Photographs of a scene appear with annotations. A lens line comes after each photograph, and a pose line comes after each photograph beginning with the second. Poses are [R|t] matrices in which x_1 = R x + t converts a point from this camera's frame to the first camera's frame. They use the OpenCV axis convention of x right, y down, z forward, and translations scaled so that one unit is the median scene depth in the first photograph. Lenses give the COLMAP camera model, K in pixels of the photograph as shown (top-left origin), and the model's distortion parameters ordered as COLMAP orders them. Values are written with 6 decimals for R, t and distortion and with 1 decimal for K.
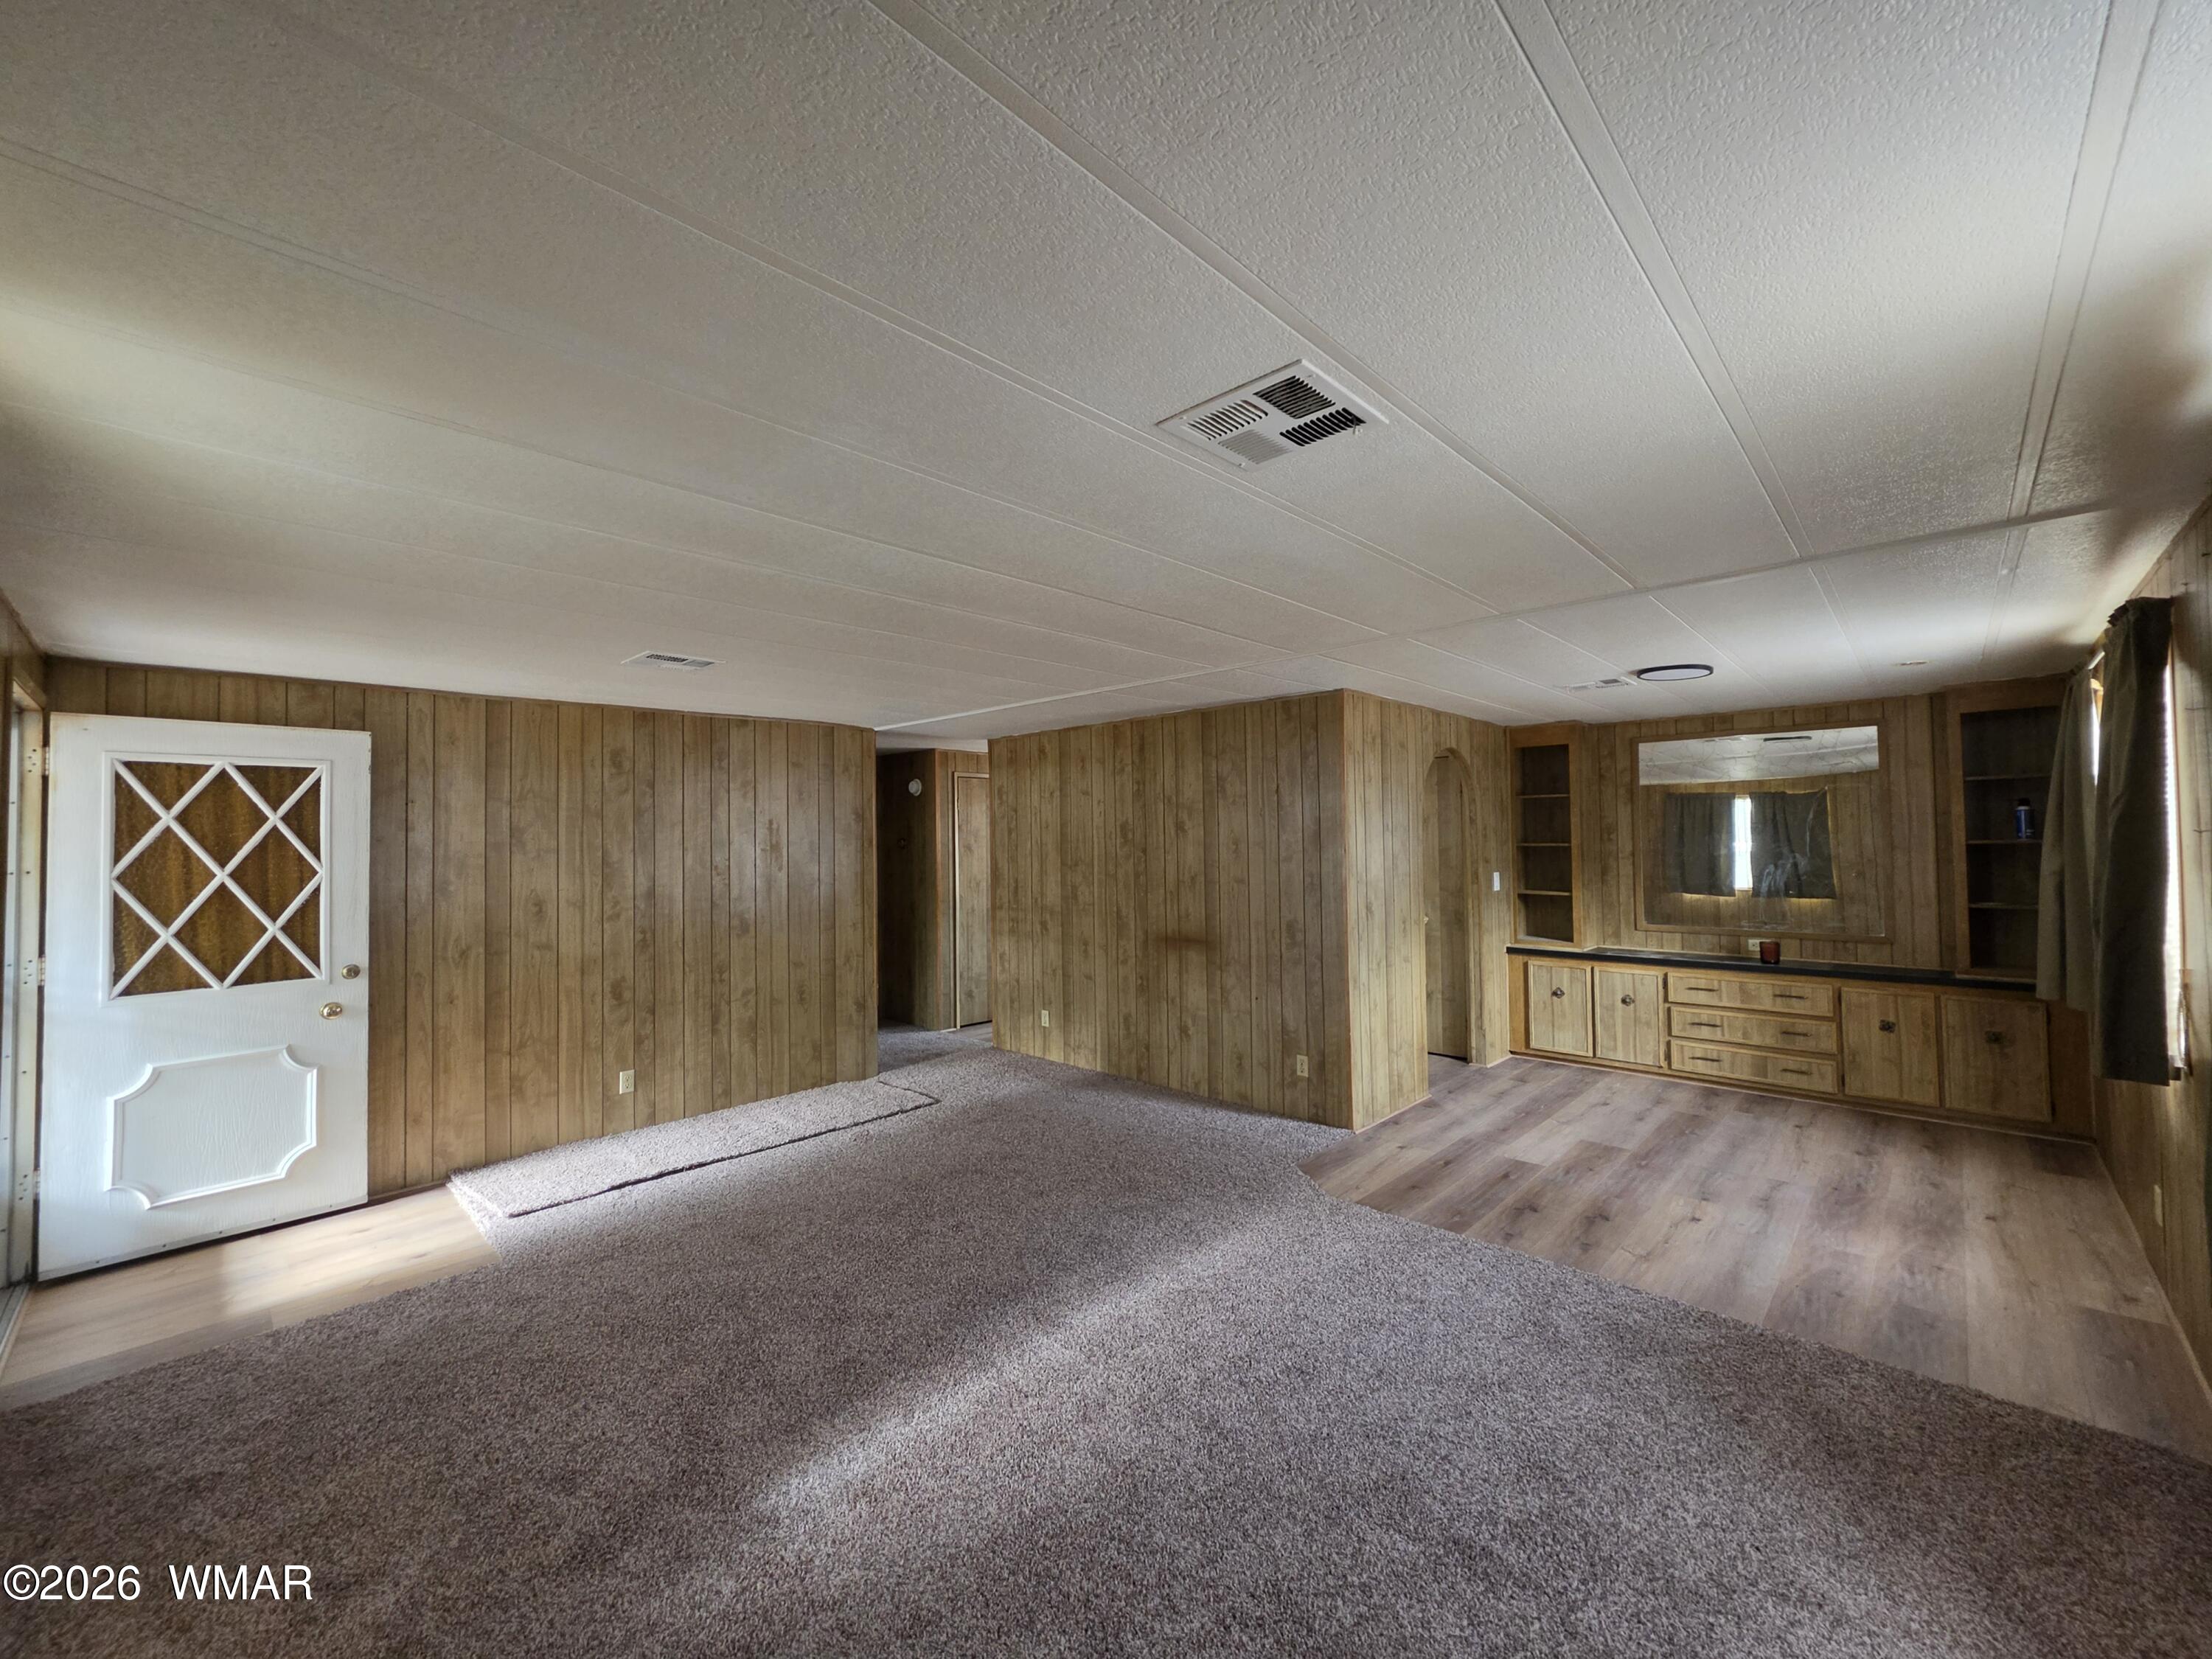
lens RADIAL K [[894.2, 0, 1102.8], [0, 894.2, 823.7], [0, 0, 1]] dist [-0.003179, 0.000064]
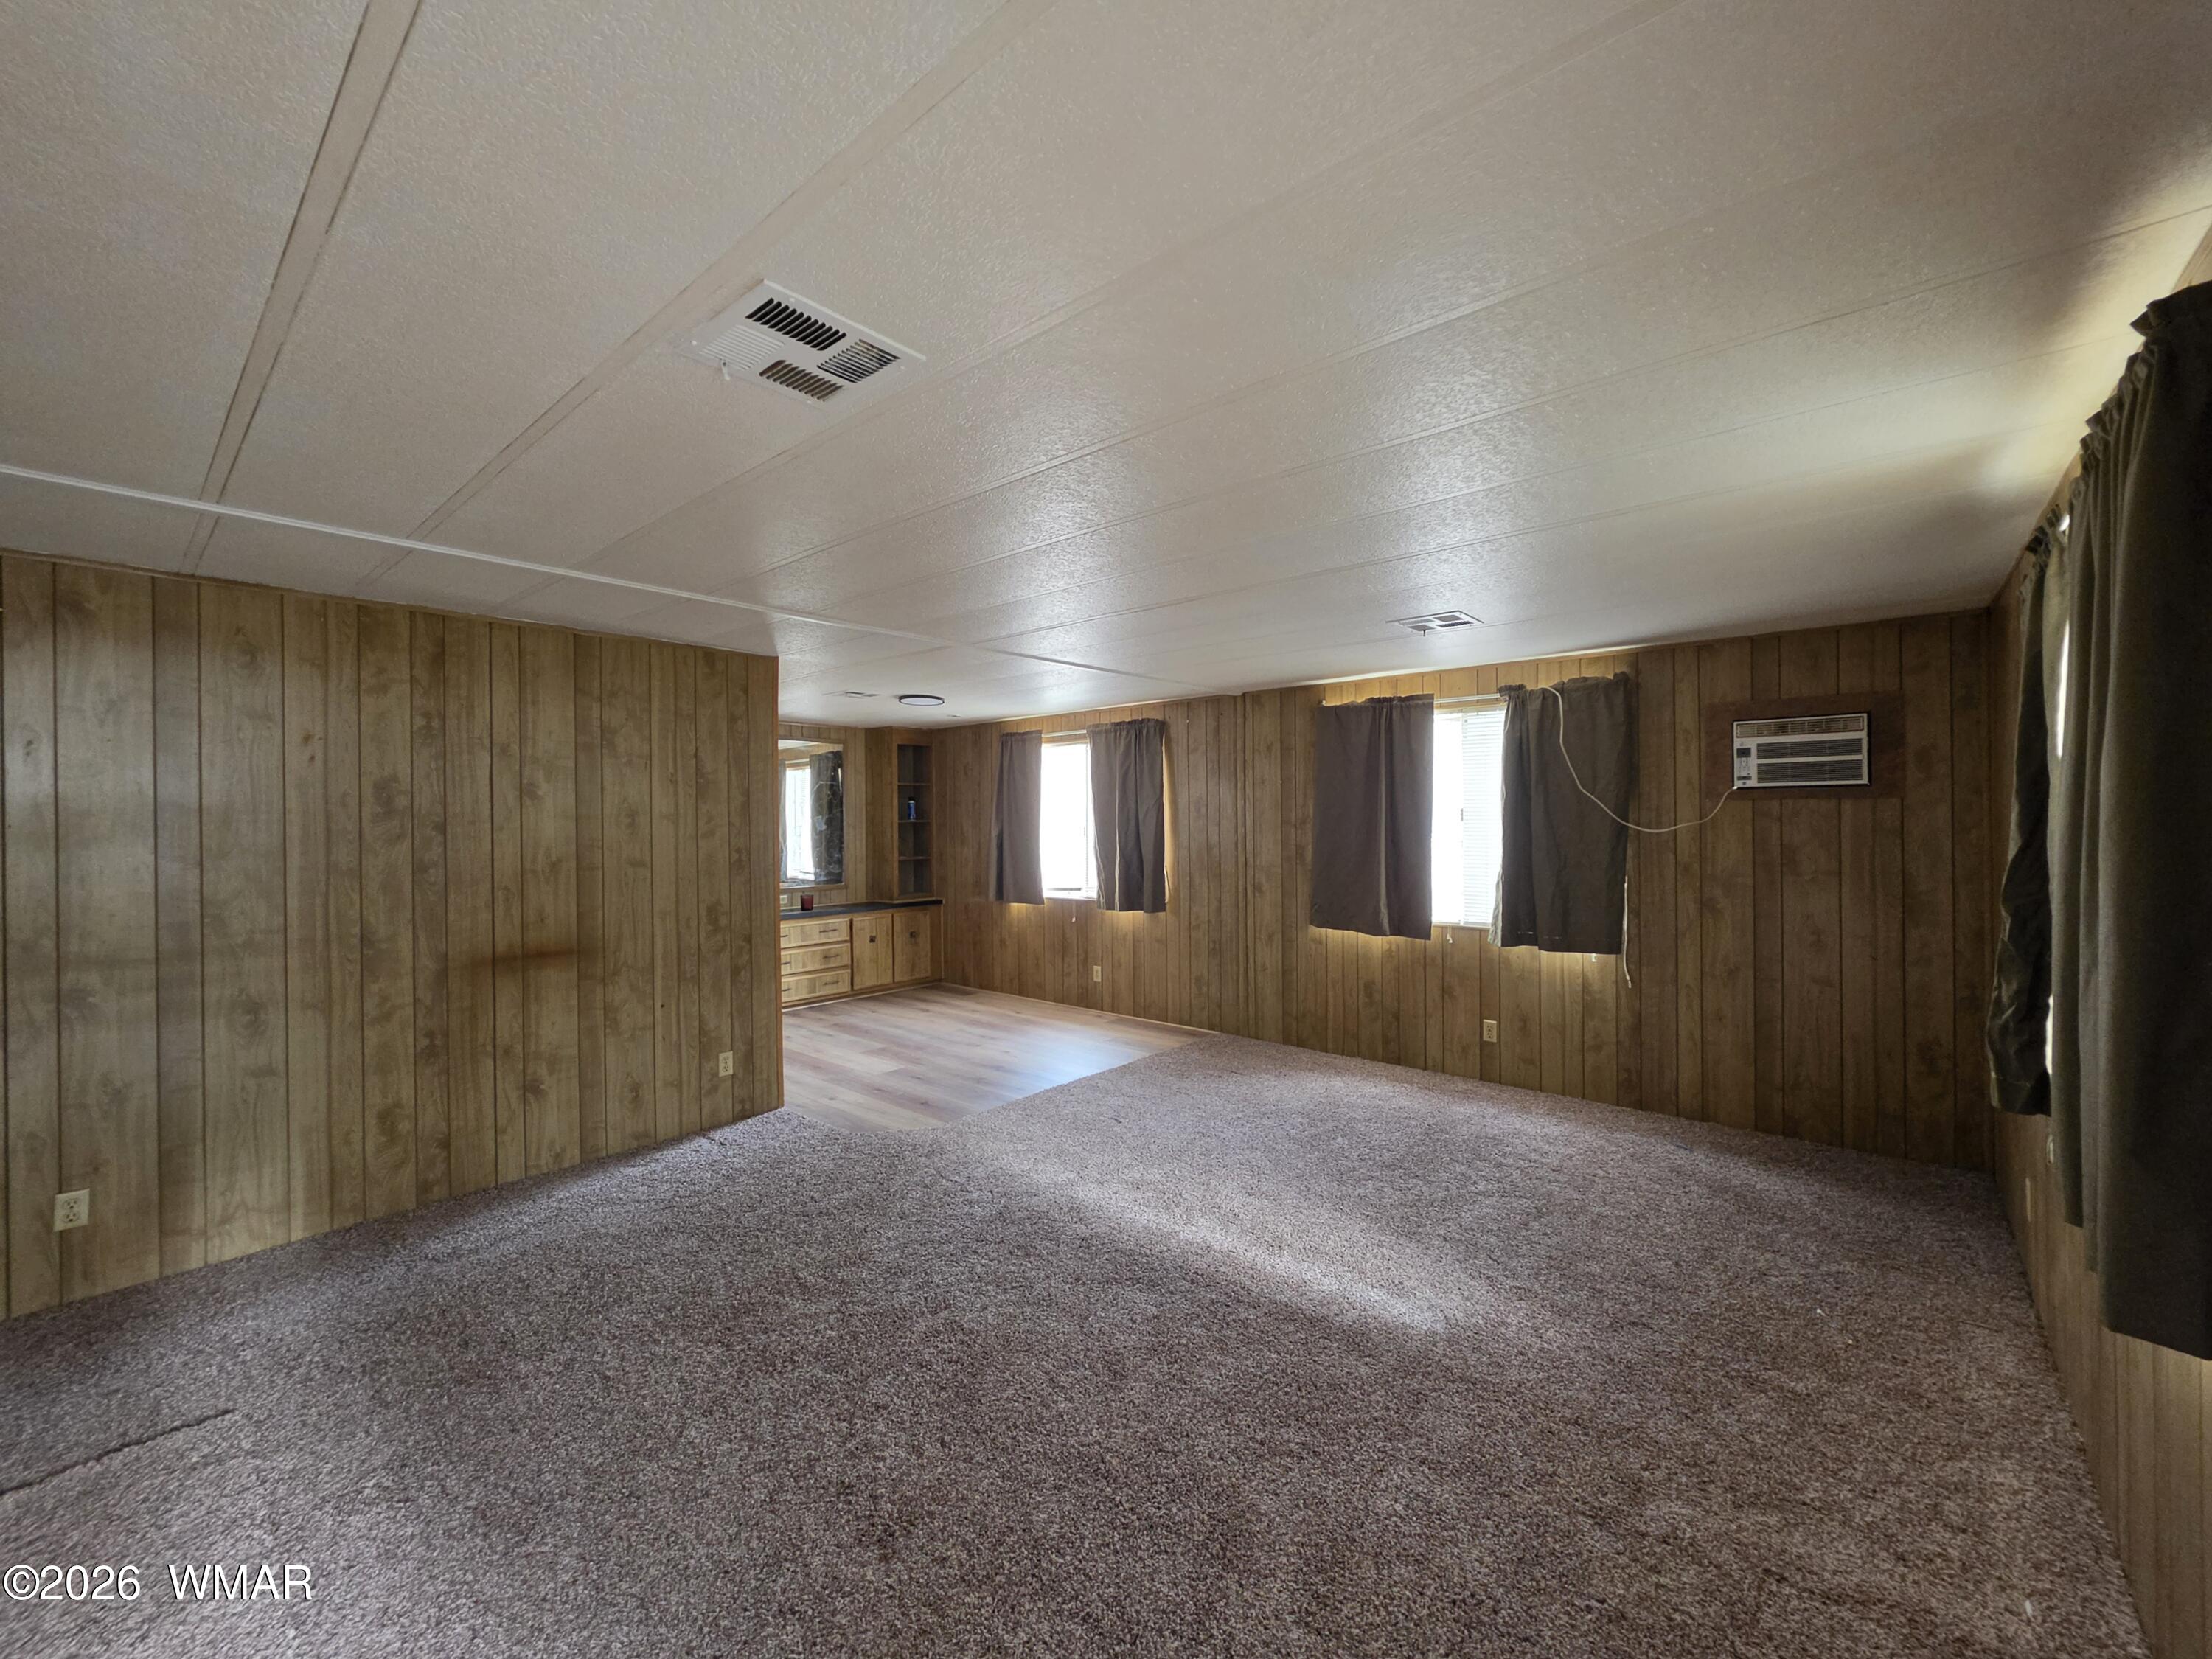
lens RADIAL K [[894.2, 0, 1109.7], [0, 894.2, 827.1], [0, 0, 1]] dist [-0.003179, 0.000064]
pose [[-0.069443, 0.004693, 0.997575, -0.674718], [-0.013209, 0.999897, -0.005624, 0.031437], [-0.997499, -0.013567, -0.069373, 0.655744]]
